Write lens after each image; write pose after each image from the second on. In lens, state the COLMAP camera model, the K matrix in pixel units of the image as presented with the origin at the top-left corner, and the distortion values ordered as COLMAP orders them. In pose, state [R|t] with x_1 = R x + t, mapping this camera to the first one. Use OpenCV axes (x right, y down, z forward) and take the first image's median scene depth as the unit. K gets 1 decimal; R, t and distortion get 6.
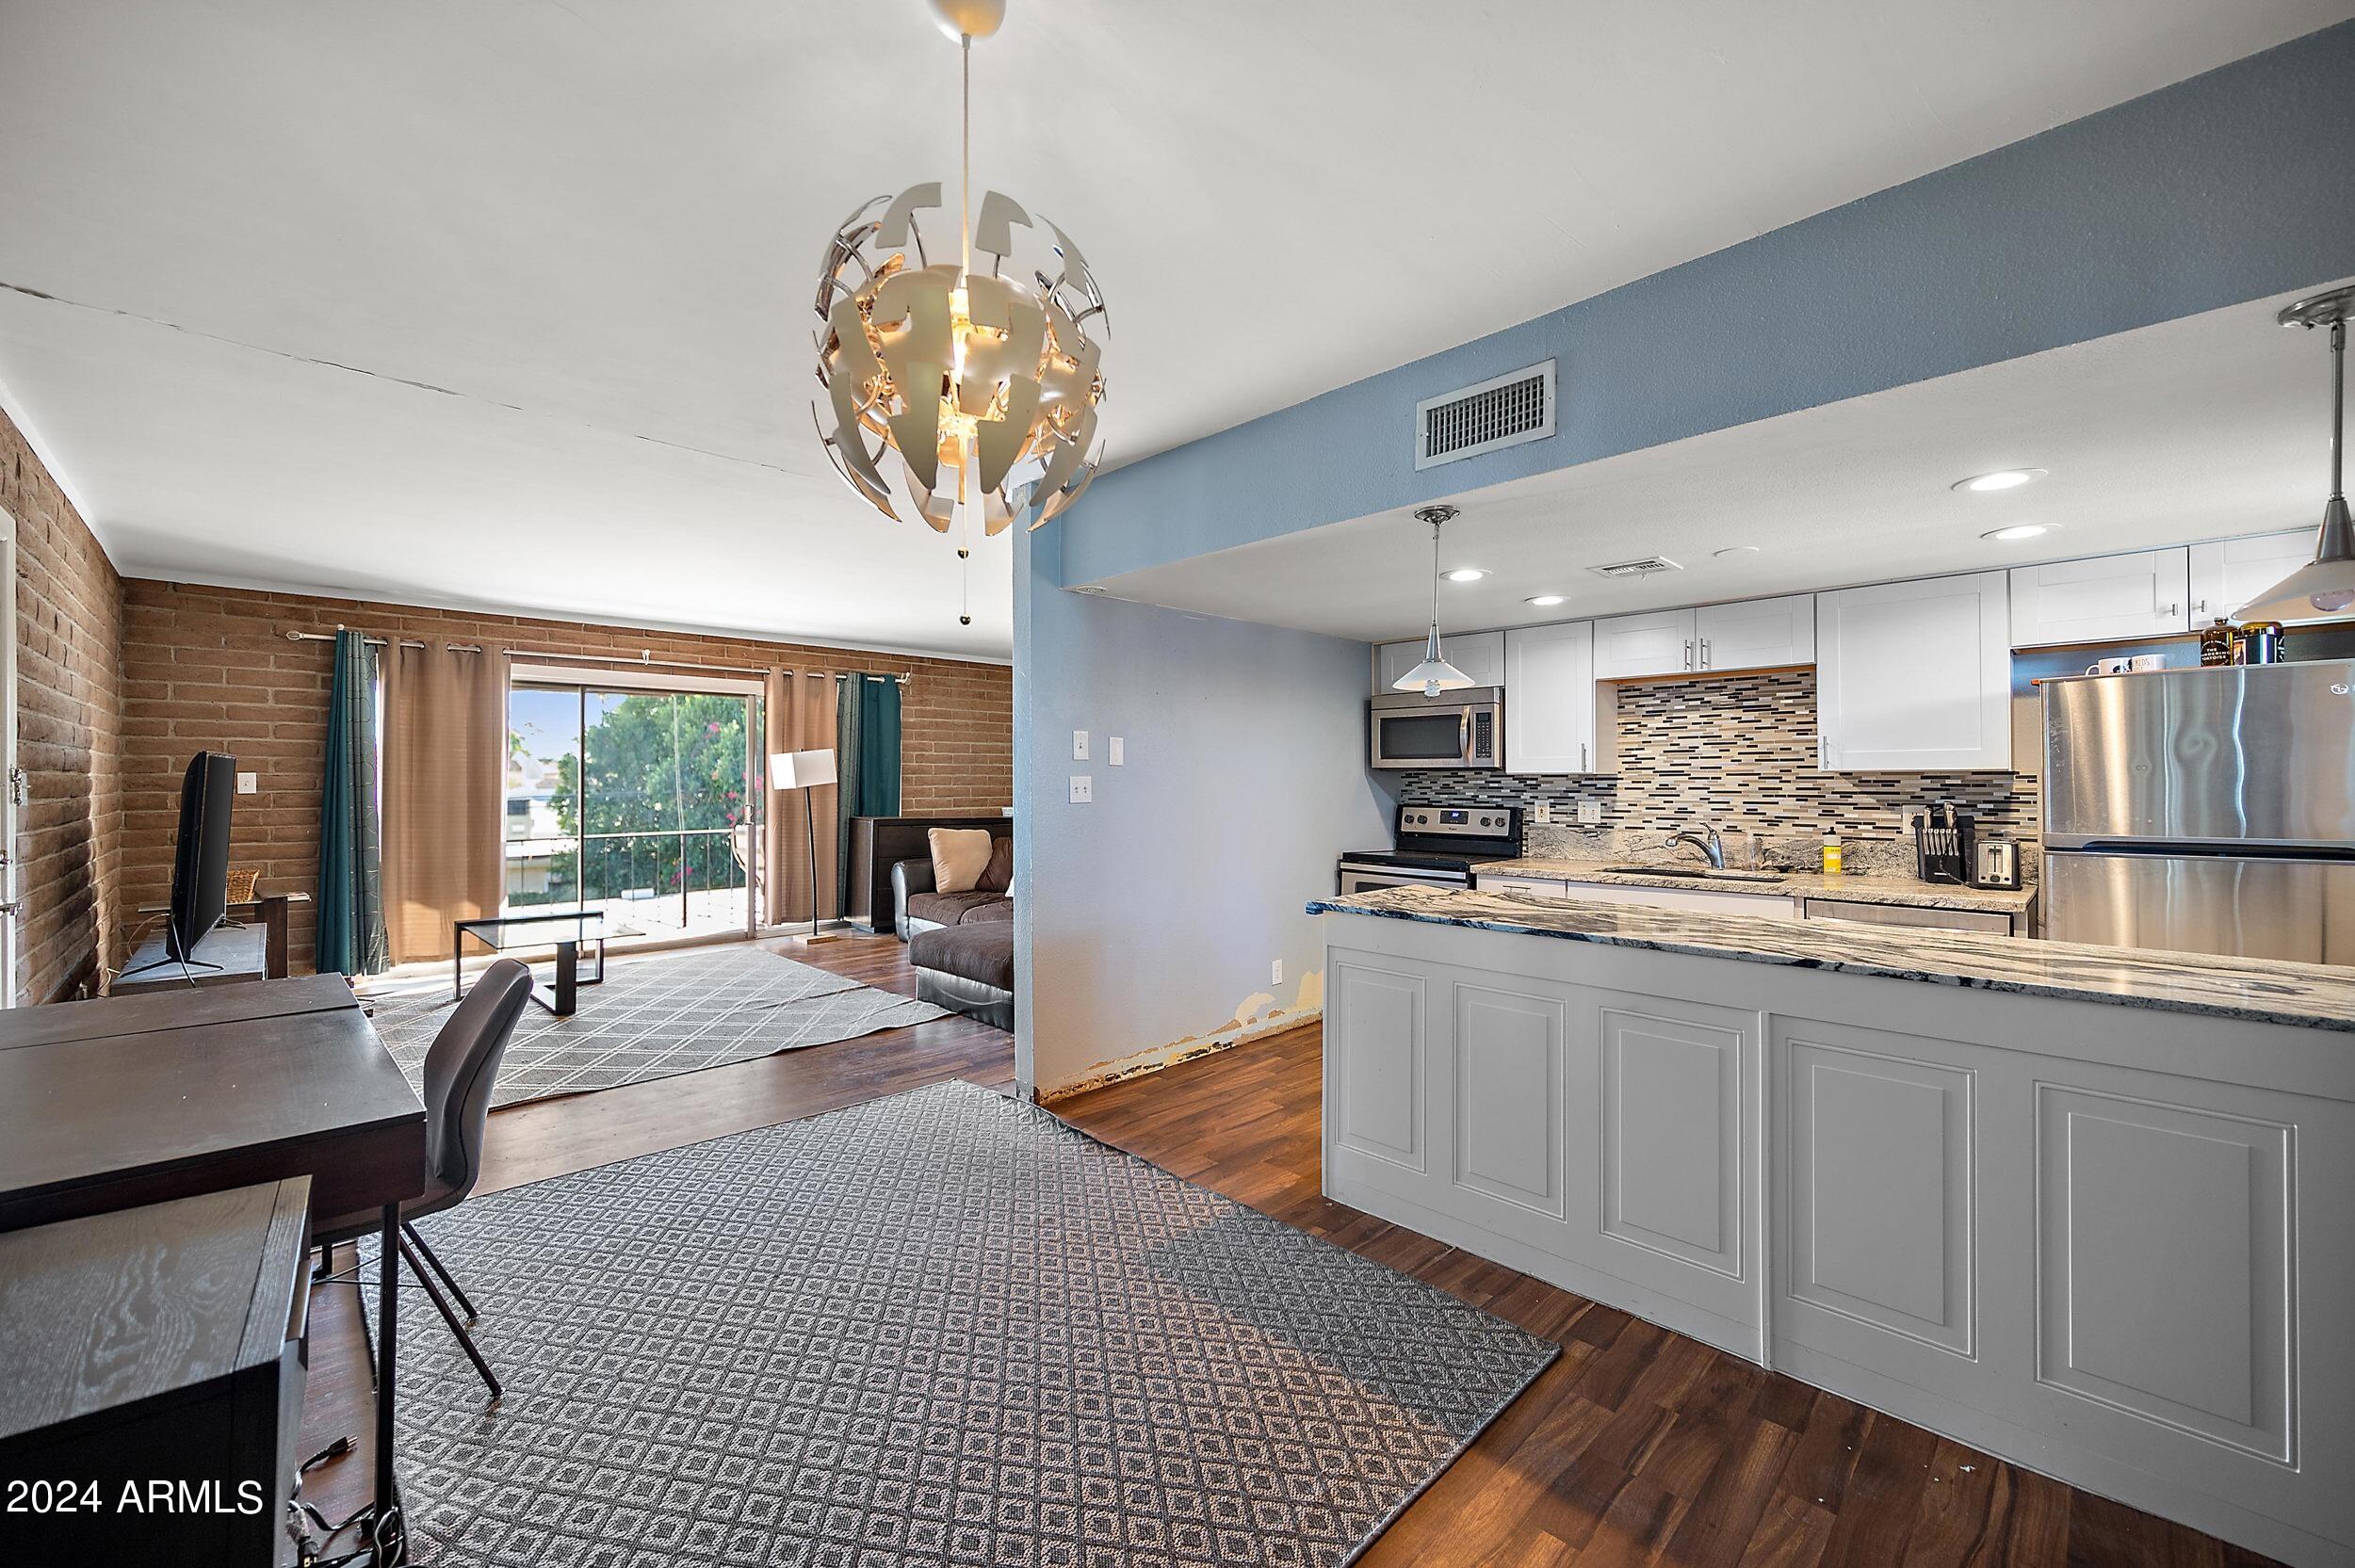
lens RADIAL K [[946.7, 0, 1182.6], [0, 946.7, 776.2], [0, 0, 1]] dist [-0.002350, -0.001123]
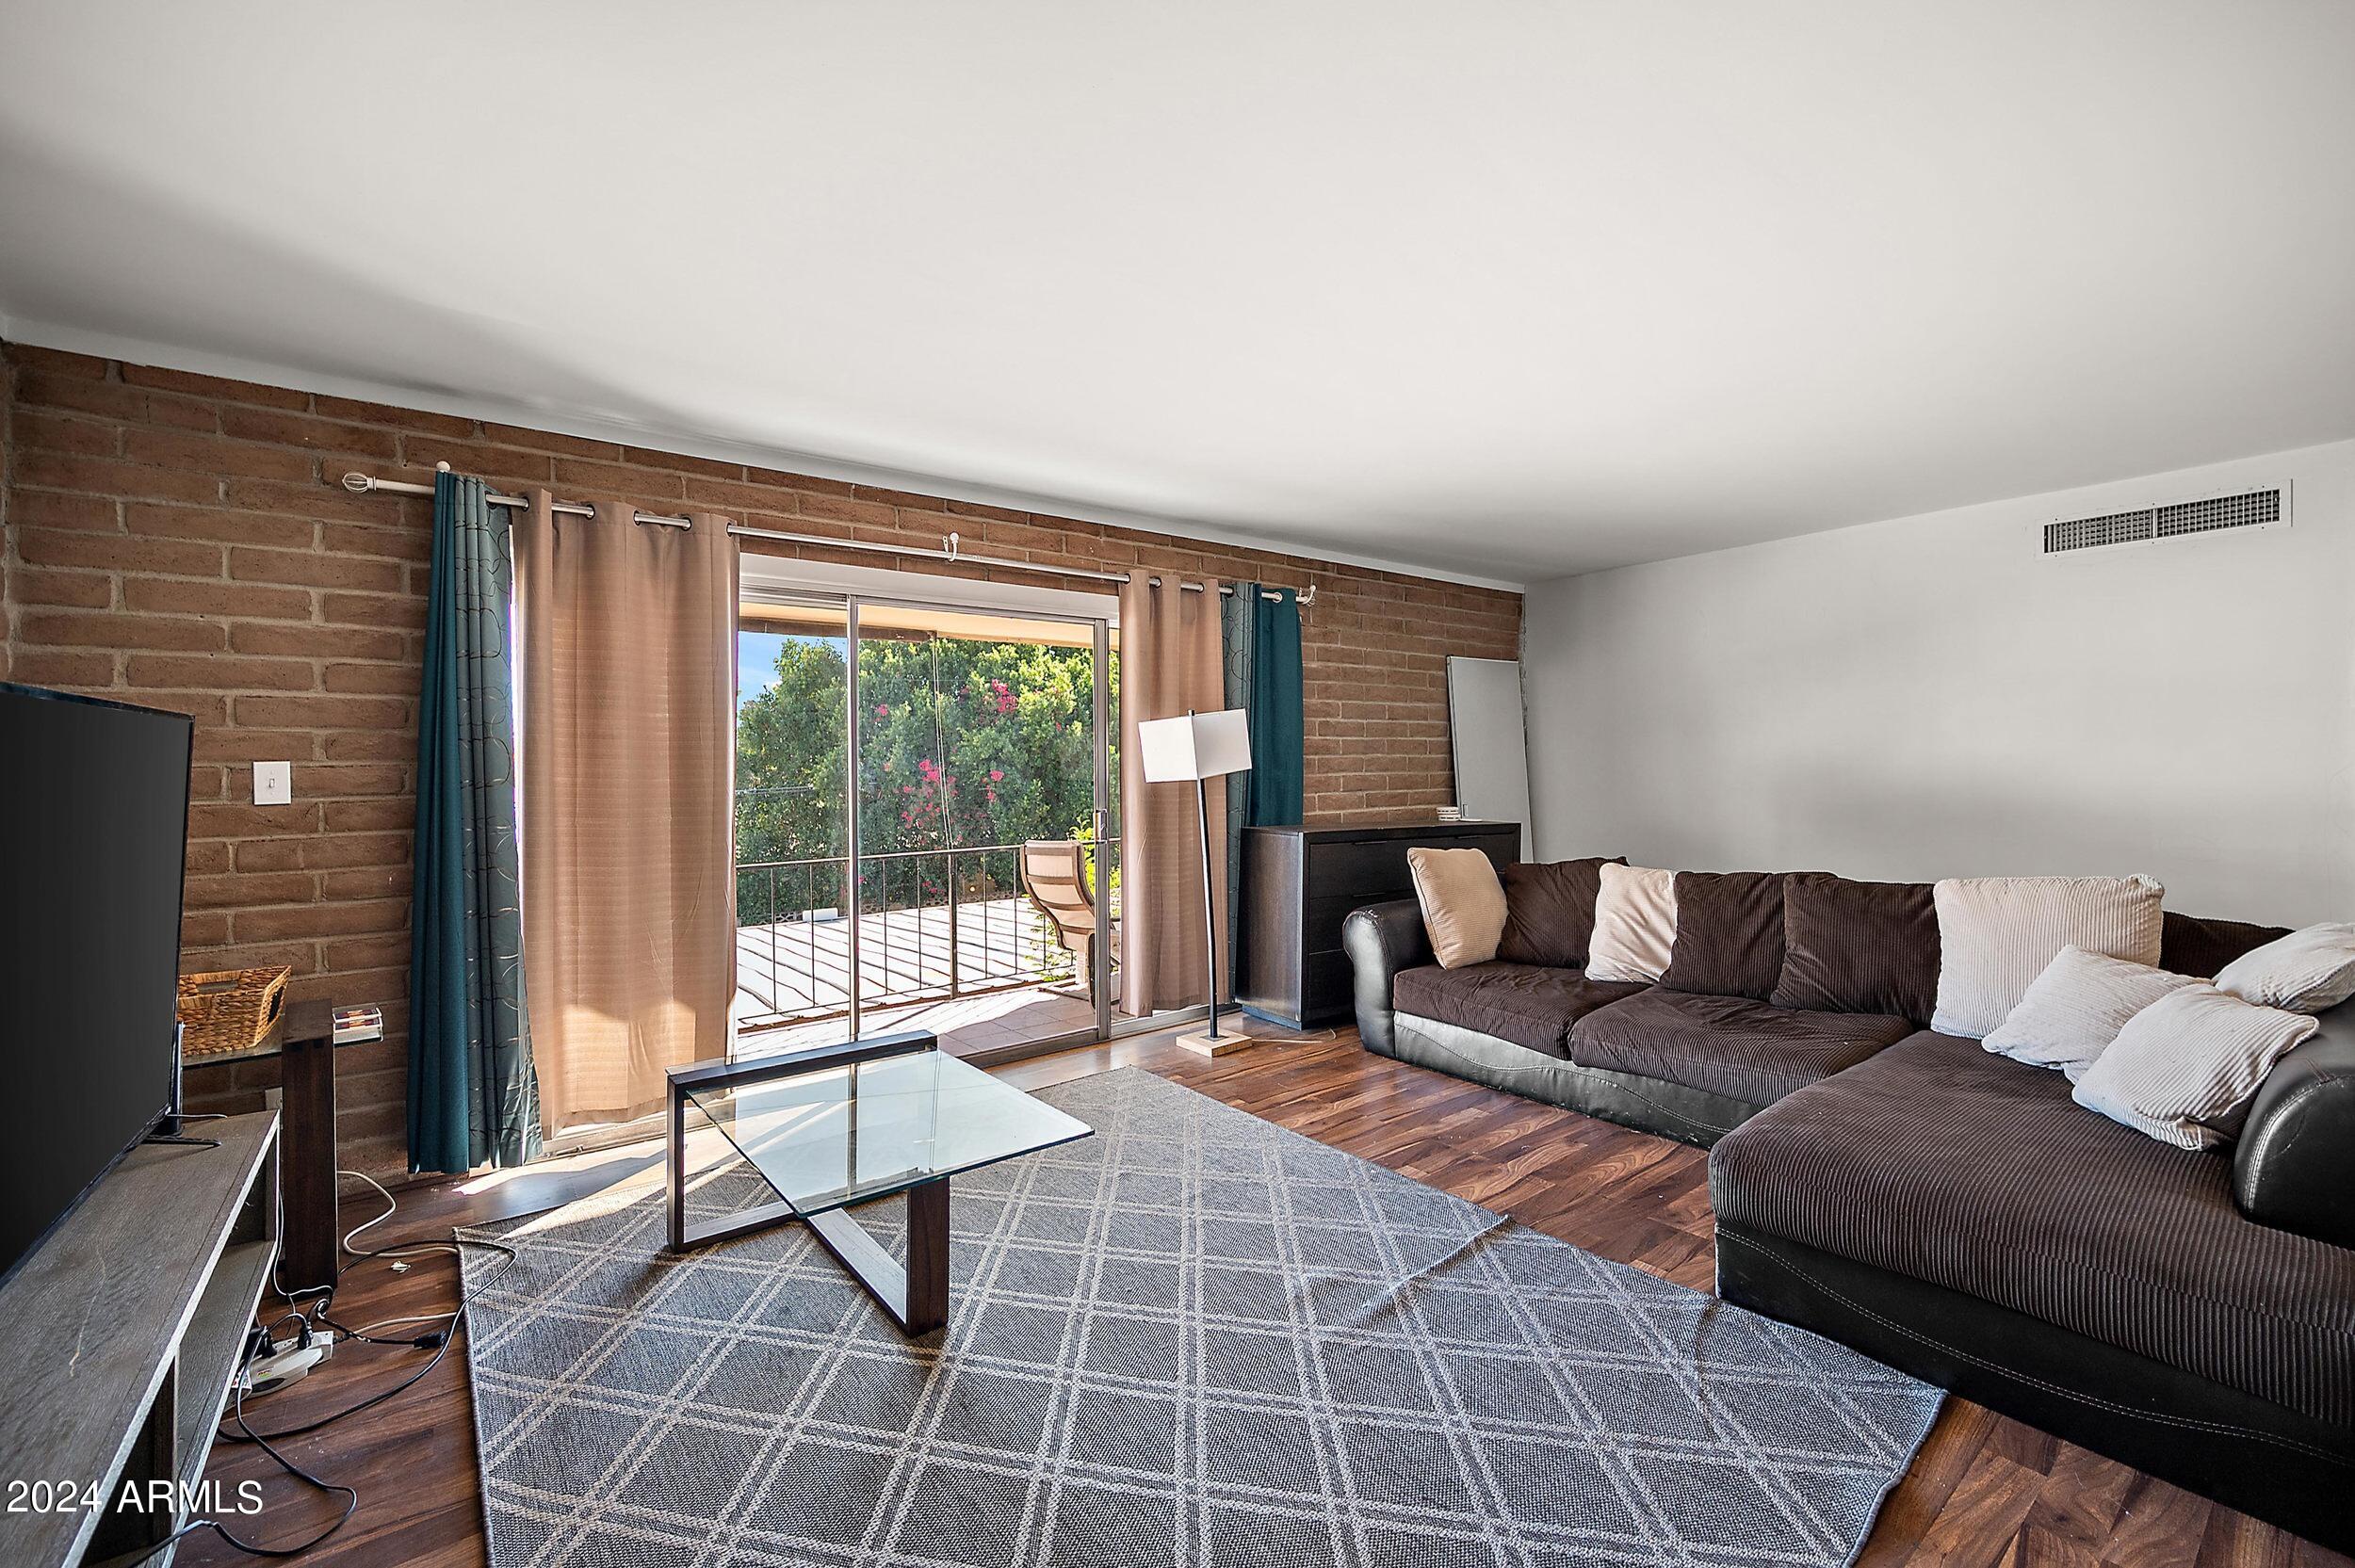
lens RADIAL K [[946.7, 0, 1125.5], [0, 946.7, 765.0], [0, 0, 1]] dist [-0.002350, -0.001123]
pose [[0.989837, -0.014892, -0.141423, -0.432510], [0.014850, 0.999889, -0.001352, 0.004714], [0.141427, -0.000761, 0.989948, 0.515839]]
